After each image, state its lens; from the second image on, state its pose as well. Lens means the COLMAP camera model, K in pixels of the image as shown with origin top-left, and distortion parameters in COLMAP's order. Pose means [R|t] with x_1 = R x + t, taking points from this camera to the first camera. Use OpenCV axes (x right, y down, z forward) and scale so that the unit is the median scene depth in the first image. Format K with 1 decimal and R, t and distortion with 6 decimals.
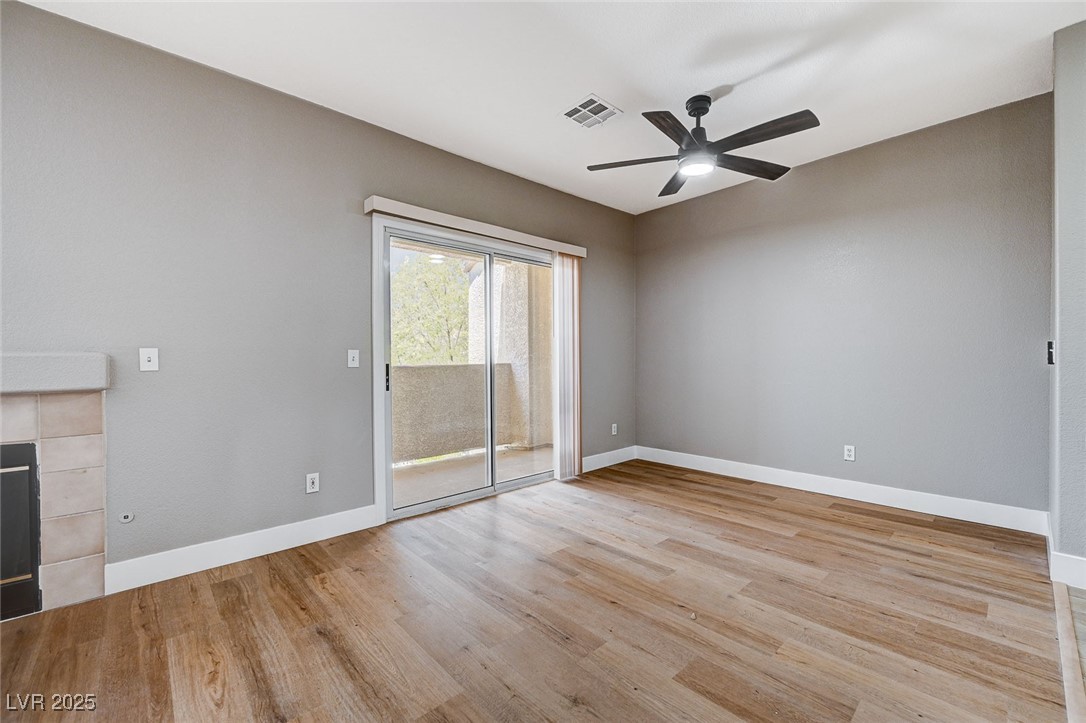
lens RADIAL K [[448.4, 0, 544.1], [0, 448.4, 362.5], [0, 0, 1]] dist [-0.014974, 0.002834]
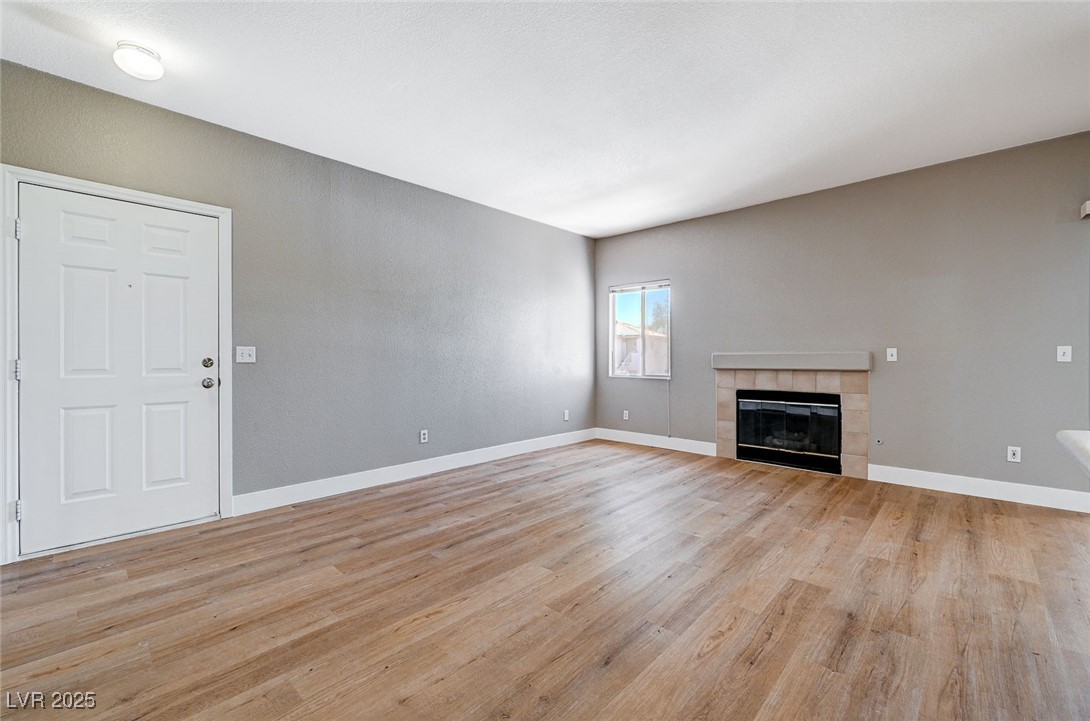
lens RADIAL K [[449.6, 0, 546.5], [0, 449.6, 351.9], [0, 0, 1]] dist [-0.010010, 0.000018]
pose [[0.068246, -0.000704, -0.997668, 0.684254], [-0.006646, 0.999977, -0.001160, -0.006089], [0.997646, 0.006710, 0.068239, -0.421167]]
